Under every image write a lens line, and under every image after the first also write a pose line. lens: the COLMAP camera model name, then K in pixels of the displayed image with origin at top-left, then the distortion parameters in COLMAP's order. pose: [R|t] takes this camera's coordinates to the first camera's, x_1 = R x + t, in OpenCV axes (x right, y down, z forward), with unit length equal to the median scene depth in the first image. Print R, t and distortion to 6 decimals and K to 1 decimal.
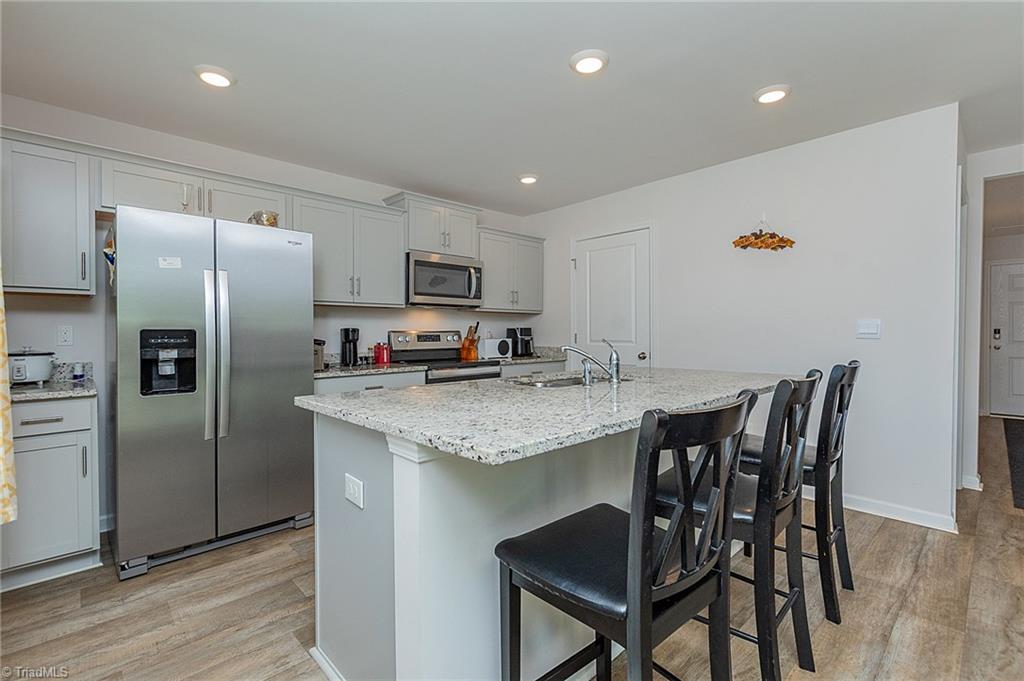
lens RADIAL K [[464.5, 0, 514.4], [0, 464.5, 338.2], [0, 0, 1]] dist [0.000423, -0.000101]
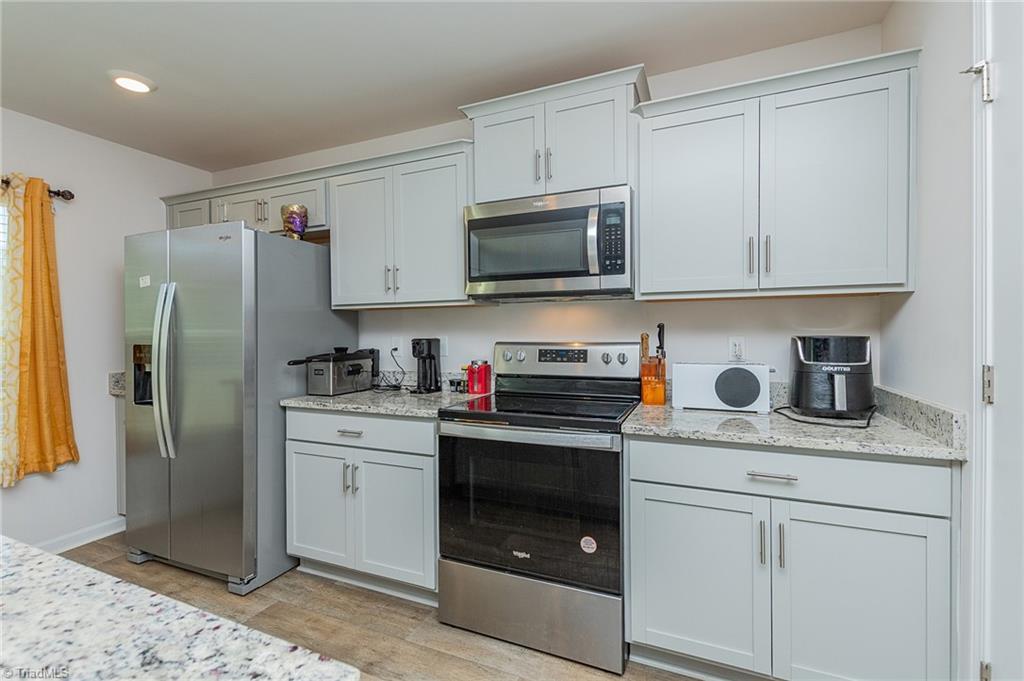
lens RADIAL K [[464.5, 0, 514.4], [0, 464.5, 338.2], [0, 0, 1]] dist [0.000423, -0.000101]
pose [[0.388959, 0.013069, -0.921162, 0.331719], [-0.005074, 0.999915, 0.012044, -0.030073], [0.921241, -0.000010, 0.388993, 0.812228]]
